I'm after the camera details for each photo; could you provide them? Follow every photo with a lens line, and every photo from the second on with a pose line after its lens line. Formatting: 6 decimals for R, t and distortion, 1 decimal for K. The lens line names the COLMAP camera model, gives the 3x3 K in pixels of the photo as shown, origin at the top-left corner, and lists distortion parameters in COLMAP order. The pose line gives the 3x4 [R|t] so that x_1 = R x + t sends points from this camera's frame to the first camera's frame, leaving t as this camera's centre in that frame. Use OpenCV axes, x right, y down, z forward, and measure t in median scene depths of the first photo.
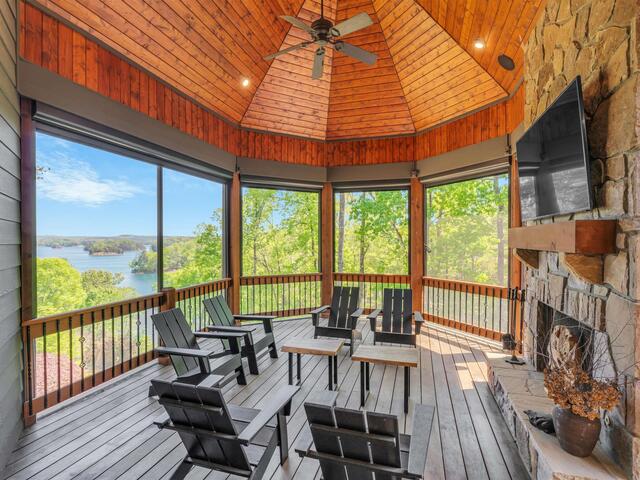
lens RADIAL K [[325.2, 0, 320.7], [0, 325.2, 240.3], [0, 0, 1]] dist [-0.009406, 0.004687]
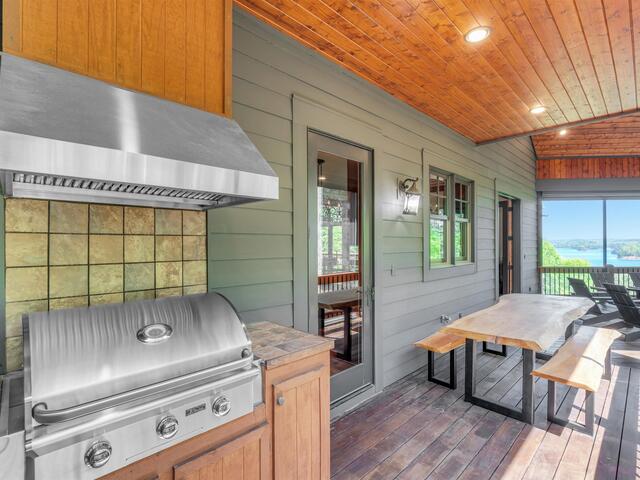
lens RADIAL K [[325.2, 0, 315.9], [0, 325.2, 240.7], [0, 0, 1]] dist [-0.009406, 0.004687]
pose [[0.186054, -0.003402, -0.982534, 1.505981], [-0.005744, 0.999973, -0.004550, 0.040796], [0.982523, 0.006490, 0.186030, -1.443162]]
